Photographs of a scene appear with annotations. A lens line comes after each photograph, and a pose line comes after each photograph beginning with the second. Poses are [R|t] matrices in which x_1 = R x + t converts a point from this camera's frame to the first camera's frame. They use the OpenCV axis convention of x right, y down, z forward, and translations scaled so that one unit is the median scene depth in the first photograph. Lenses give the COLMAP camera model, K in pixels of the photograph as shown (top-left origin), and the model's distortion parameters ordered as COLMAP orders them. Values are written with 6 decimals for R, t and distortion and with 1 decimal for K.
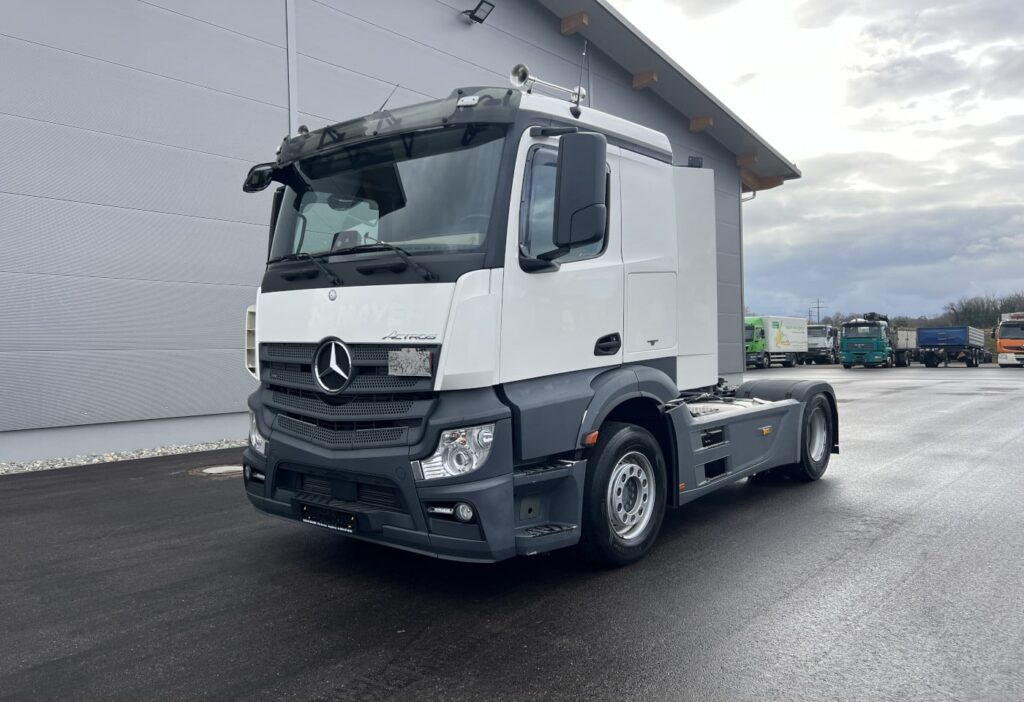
lens RADIAL K [[801.2, 0, 442.3], [0, 801.2, 350.2], [0, 0, 1]] dist [0.010499, 0.003914]
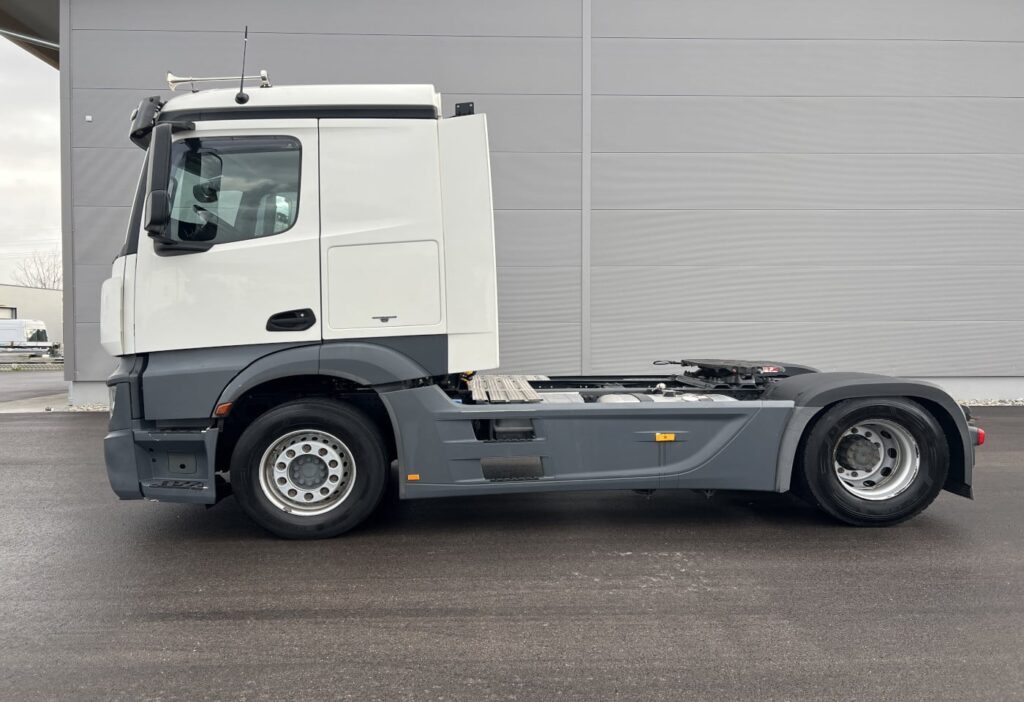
lens RADIAL K [[742.6, 0, 512.0], [0, 742.6, 351.0], [0, 0, 1]] dist [0.000818, -0.005318]
pose [[0.700268, 0.042699, -0.712602, 1.064770], [-0.011674, 0.998761, 0.048374, -0.017142], [0.713785, -0.025556, 0.699899, 0.542981]]
